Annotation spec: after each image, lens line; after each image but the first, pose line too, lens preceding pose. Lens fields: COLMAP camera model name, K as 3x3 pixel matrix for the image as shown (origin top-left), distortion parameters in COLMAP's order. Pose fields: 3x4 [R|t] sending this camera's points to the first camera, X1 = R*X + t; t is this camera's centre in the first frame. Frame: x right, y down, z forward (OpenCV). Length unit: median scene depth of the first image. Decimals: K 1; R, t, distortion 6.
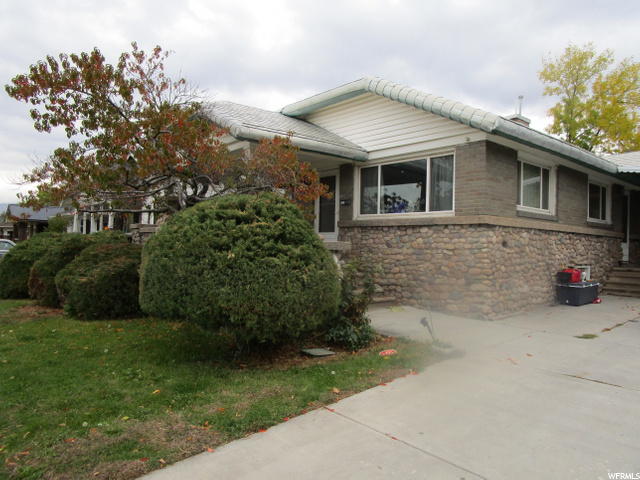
lens RADIAL K [[458.9, 0, 321.0], [0, 458.9, 240.1], [0, 0, 1]] dist [-0.029238, 0.000887]
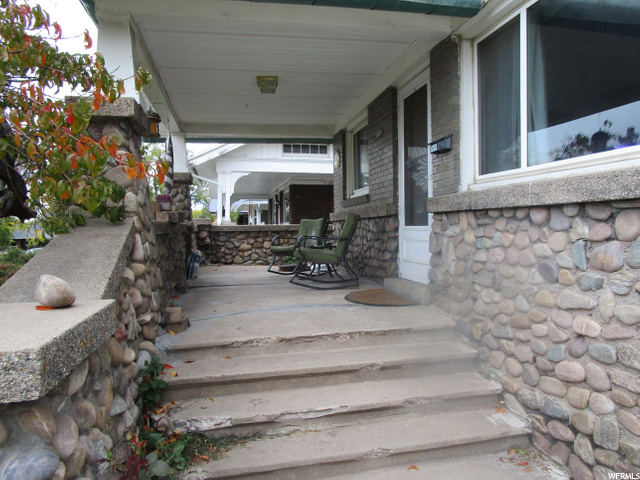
lens RADIAL K [[458.9, 0, 320.4], [0, 458.9, 240.4], [0, 0, 1]] dist [-0.029238, 0.000887]
pose [[0.875789, -0.024212, -0.482087, 0.159824], [0.045559, 0.998429, 0.032622, -0.024384], [0.480540, -0.050533, 0.875516, 0.688045]]
